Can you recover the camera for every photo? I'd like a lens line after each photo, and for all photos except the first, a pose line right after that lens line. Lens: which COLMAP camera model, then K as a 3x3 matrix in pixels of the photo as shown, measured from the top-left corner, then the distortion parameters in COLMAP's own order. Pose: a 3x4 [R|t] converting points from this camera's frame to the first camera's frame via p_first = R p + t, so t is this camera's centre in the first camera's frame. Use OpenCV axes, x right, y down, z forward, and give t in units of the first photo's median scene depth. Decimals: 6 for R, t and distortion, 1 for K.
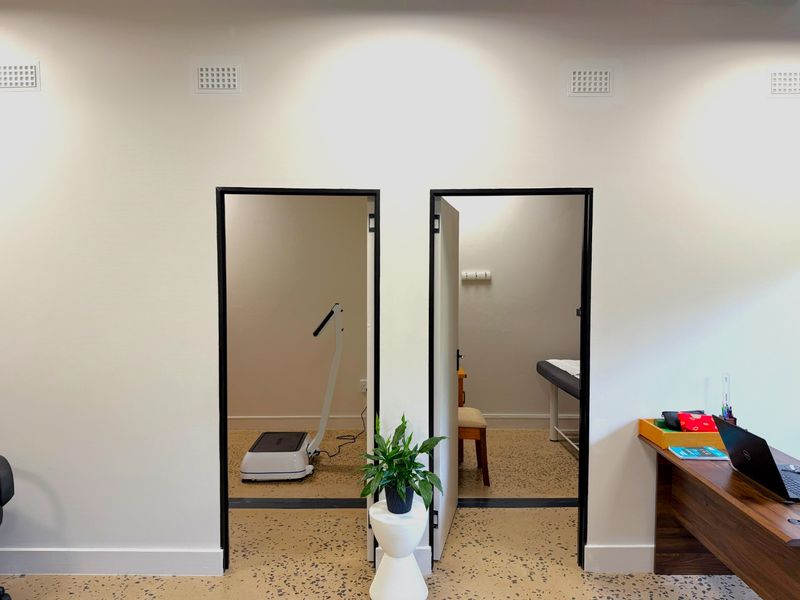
lens RADIAL K [[557.1, 0, 402.3], [0, 557.1, 302.8], [0, 0, 1]] dist [0.050113, -0.062701]
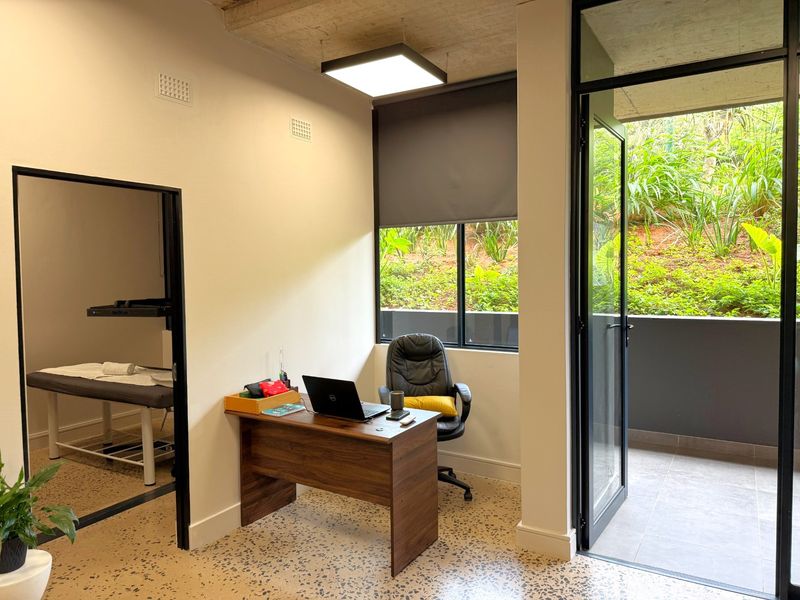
lens RADIAL K [[557.1, 0, 404.2], [0, 557.1, 297.1], [0, 0, 1]] dist [0.050113, -0.062701]
pose [[0.557008, -0.061833, 0.828202, -0.298938], [0.062543, 0.997516, 0.032410, -0.008007], [-0.828148, 0.033746, 0.559492, 0.058294]]
